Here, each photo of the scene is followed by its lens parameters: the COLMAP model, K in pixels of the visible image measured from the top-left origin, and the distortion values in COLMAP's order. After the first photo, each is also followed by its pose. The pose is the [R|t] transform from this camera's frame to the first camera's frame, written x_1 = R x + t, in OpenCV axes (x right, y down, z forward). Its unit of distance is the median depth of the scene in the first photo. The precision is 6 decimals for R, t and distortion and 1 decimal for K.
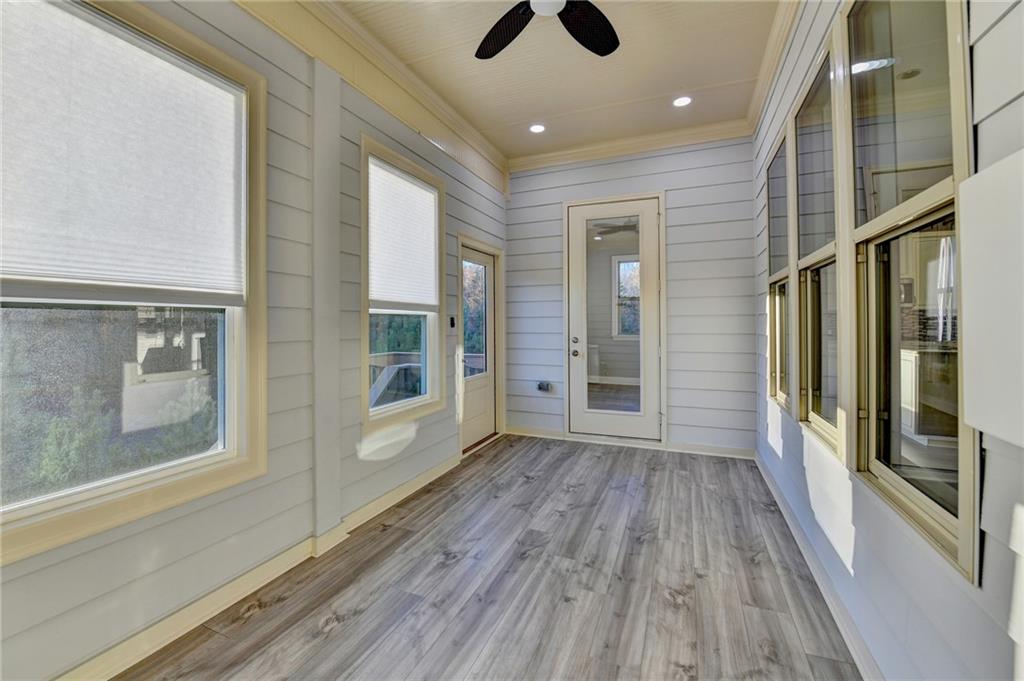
lens RADIAL K [[417.9, 0, 510.9], [0, 417.9, 338.7], [0, 0, 1]] dist [-0.008293, -0.000089]
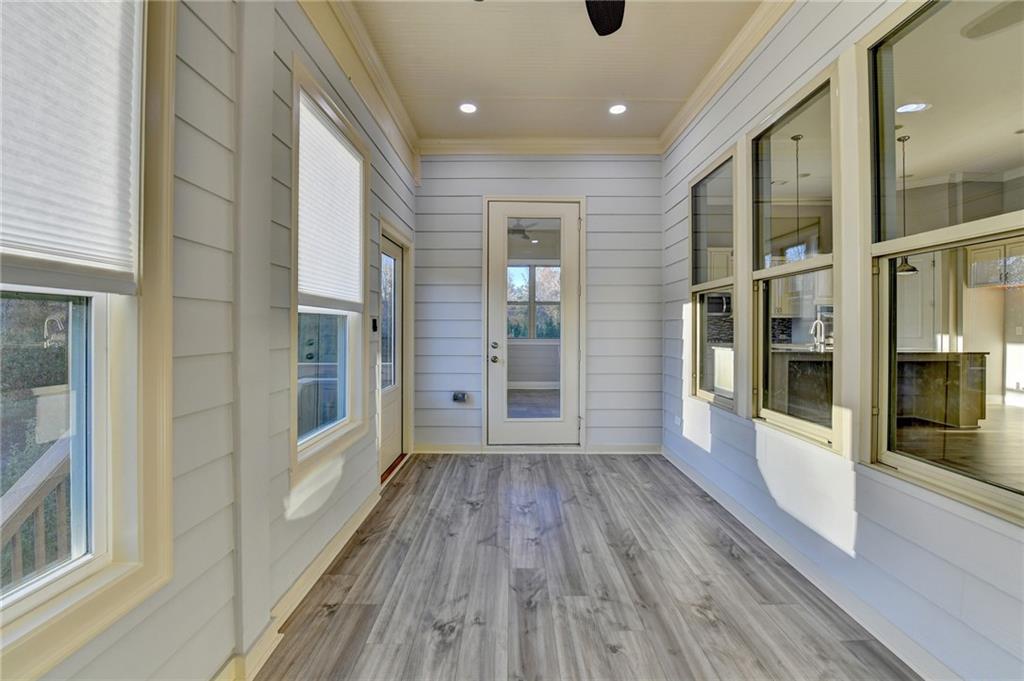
lens RADIAL K [[418.4, 0, 512.0], [0, 418.4, 340.5], [0, 0, 1]] dist [-0.009391, -0.000380]
pose [[0.923222, -0.006176, 0.384217, -0.223039], [0.008003, 0.999963, -0.003158, -0.005449], [-0.384184, 0.005990, 0.923237, 0.165532]]
